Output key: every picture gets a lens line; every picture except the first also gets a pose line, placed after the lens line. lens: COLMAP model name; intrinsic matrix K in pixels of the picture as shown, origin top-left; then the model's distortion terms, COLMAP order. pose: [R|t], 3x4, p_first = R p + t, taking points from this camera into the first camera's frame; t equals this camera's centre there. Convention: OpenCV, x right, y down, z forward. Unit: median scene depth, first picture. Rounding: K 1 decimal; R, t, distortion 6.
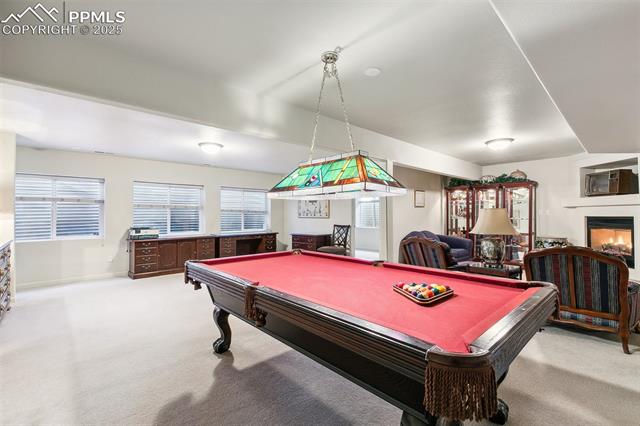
lens RADIAL K [[293.1, 0, 320.2], [0, 293.1, 210.6], [0, 0, 1]] dist [0.000037, -0.000523]
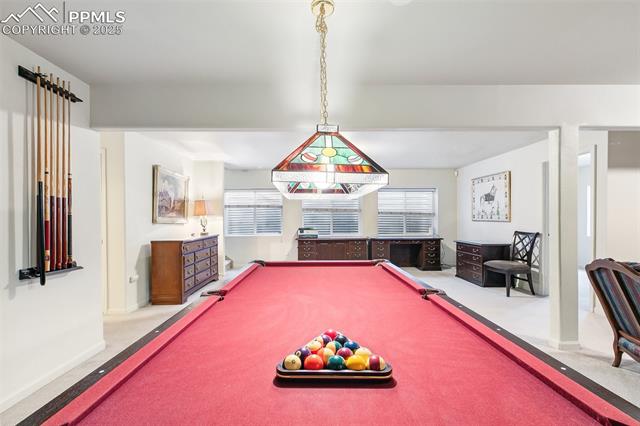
lens RADIAL K [[293.1, 0, 318.6], [0, 293.1, 216.7], [0, 0, 1]] dist [0.000037, -0.000523]
pose [[0.725787, -0.001604, -0.687918, 0.198462], [0.010475, 0.999907, 0.008720, 0.001925], [0.687840, -0.013535, 0.725736, 0.160388]]
